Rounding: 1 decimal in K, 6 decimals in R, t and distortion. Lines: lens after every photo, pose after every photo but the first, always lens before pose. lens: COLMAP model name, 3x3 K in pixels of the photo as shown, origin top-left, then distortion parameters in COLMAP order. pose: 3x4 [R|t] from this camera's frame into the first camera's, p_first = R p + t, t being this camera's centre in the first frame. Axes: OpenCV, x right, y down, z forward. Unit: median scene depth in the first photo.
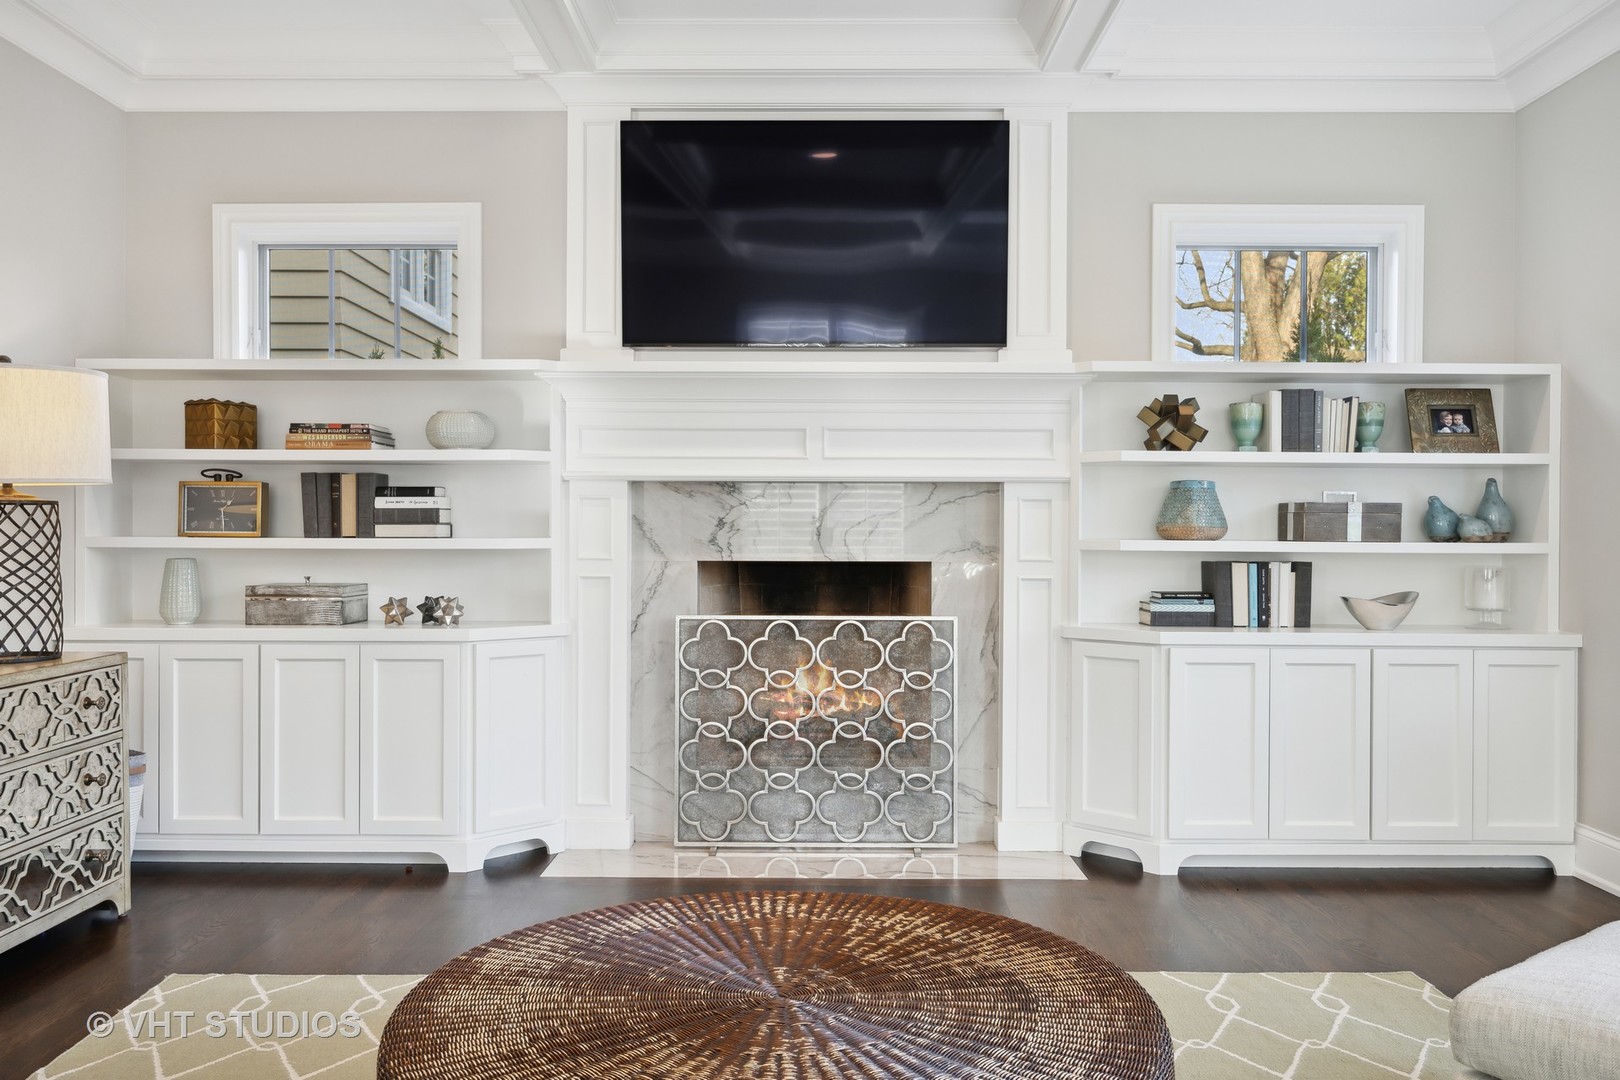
lens RADIAL K [[1246.6, 0, 809.1], [0, 1246.6, 537.3], [0, 0, 1]] dist [0.006235, -0.005999]
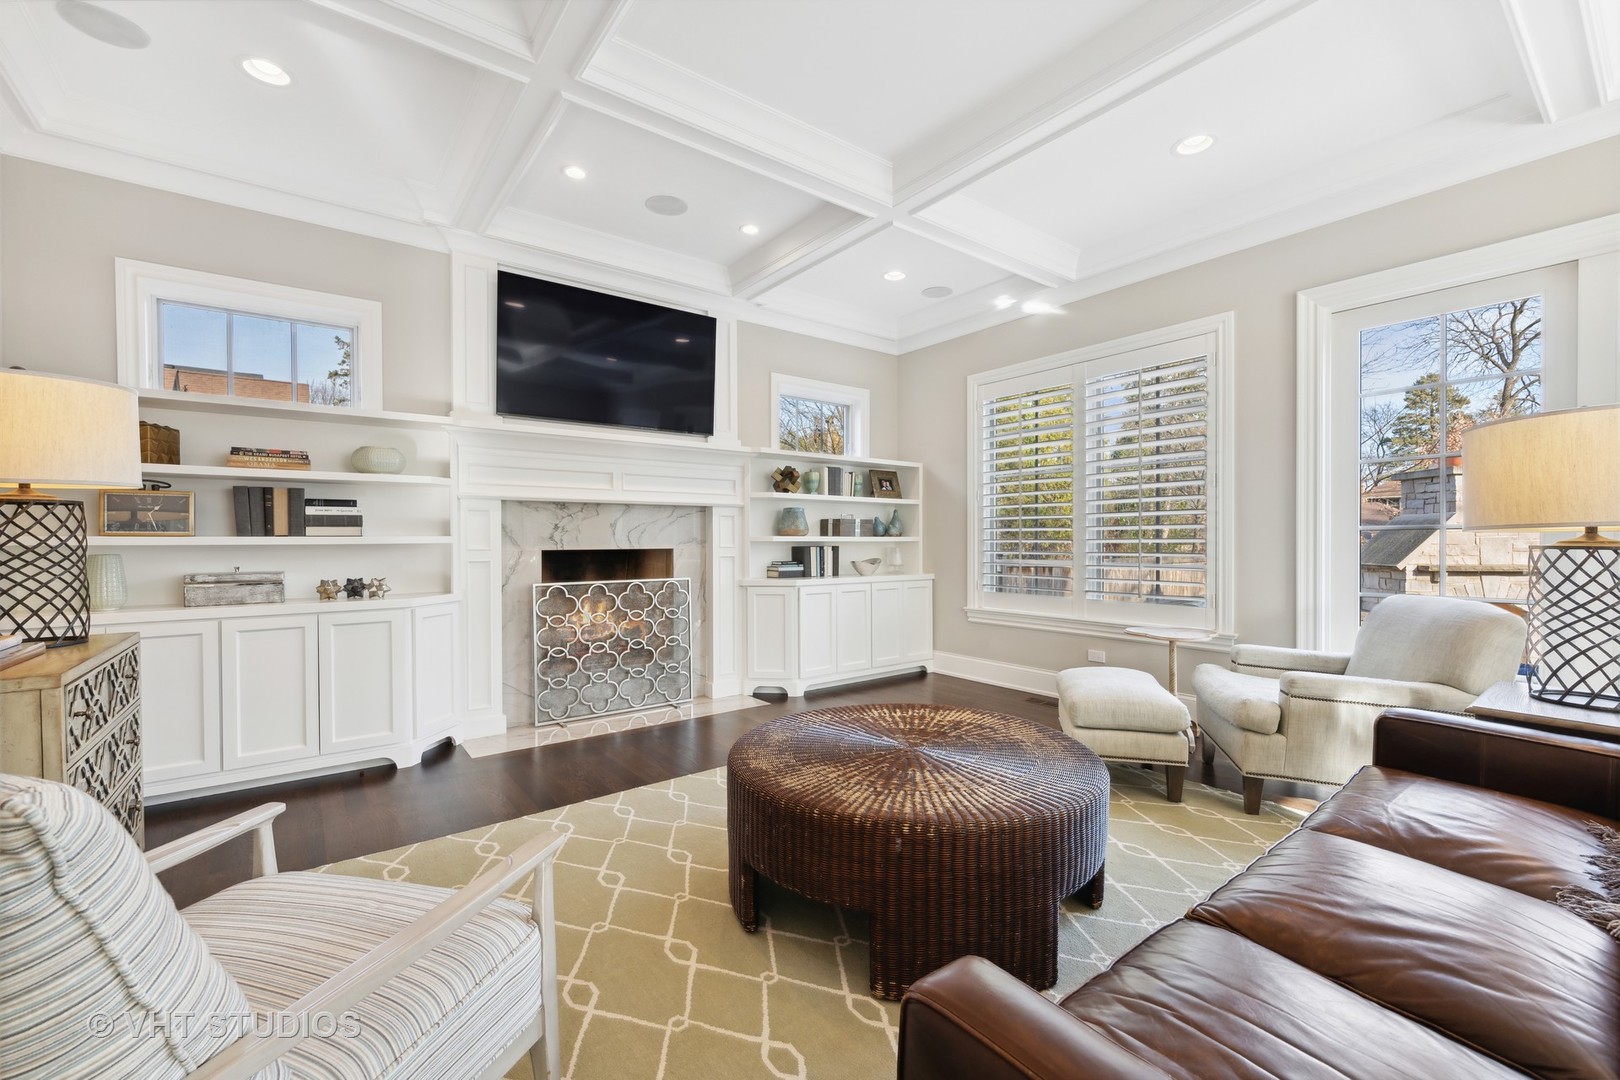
lens RADIAL K [[667.6, 0, 809.0], [0, 667.6, 544.5], [0, 0, 1]] dist [0.003245, 0.000074]
pose [[0.795764, -0.011014, 0.605506, -0.351885], [0.010010, 0.999937, 0.005033, 0.010870], [-0.605523, 0.002056, 0.795825, 0.094688]]
